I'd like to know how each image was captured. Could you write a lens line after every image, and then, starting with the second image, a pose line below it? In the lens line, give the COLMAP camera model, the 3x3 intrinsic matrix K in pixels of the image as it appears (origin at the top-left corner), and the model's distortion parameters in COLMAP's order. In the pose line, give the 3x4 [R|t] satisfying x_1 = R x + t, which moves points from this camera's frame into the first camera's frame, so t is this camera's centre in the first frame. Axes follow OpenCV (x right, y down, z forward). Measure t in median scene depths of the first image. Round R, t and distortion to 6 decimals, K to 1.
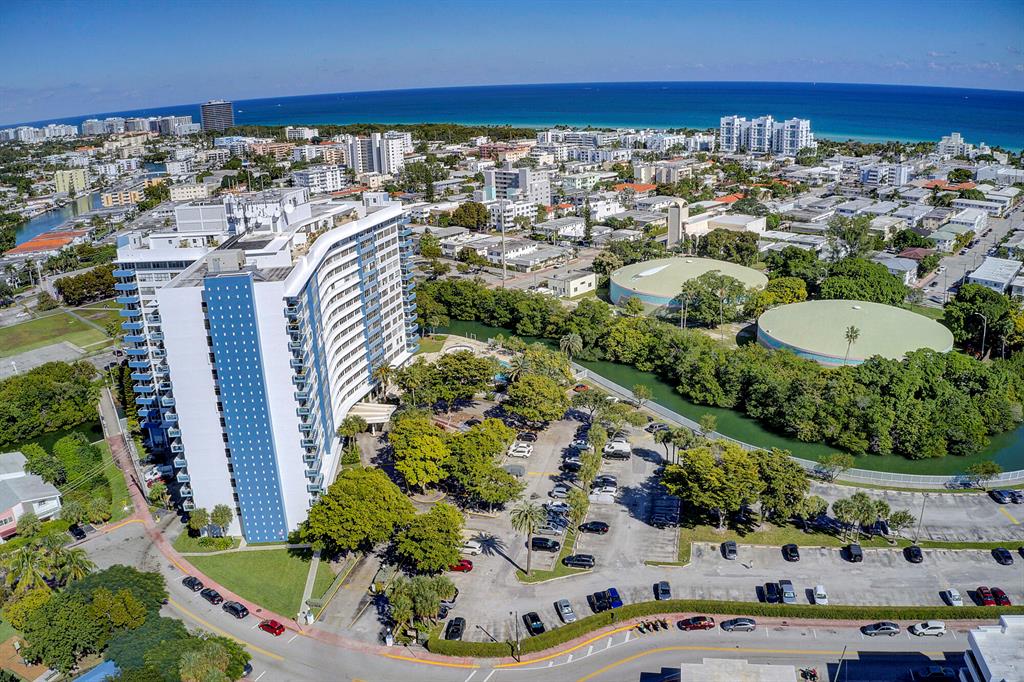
lens RADIAL K [[810.8, 0, 512.0], [0, 810.8, 341.0], [0, 0, 1]] dist [-0.187445, 0.011698]
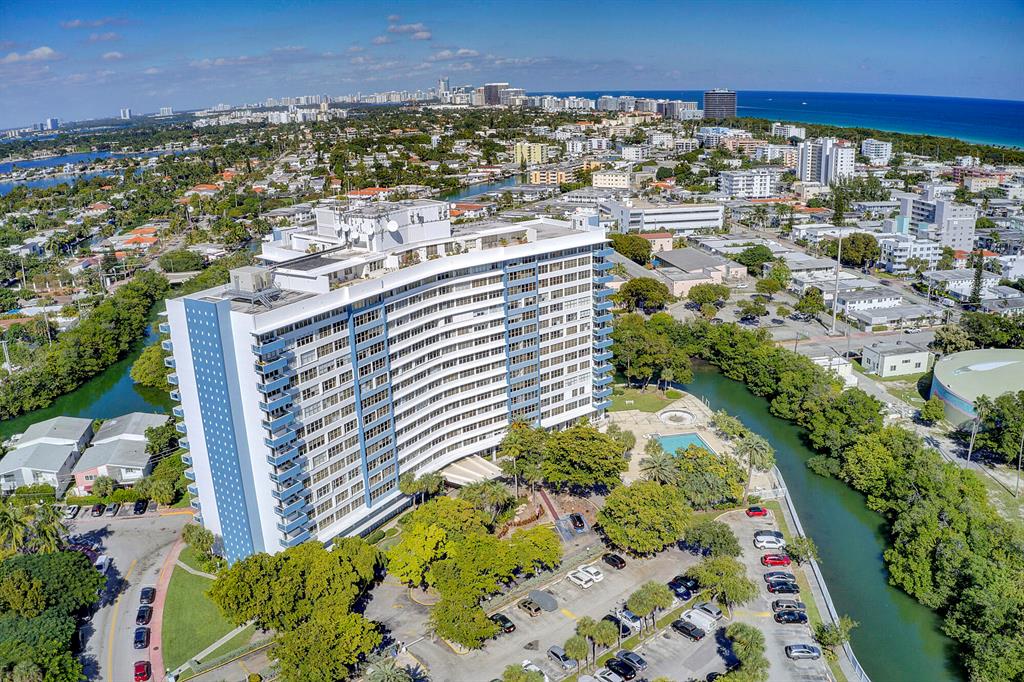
lens RADIAL K [[810.8, 0, 512.0], [0, 810.8, 341.0], [0, 0, 1]] dist [-0.187445, 0.011698]
pose [[0.798178, 0.193423, -0.570526, 0.187028], [-0.187200, 0.979804, 0.070282, -0.066911], [0.572598, 0.050705, 0.818267, 0.181399]]
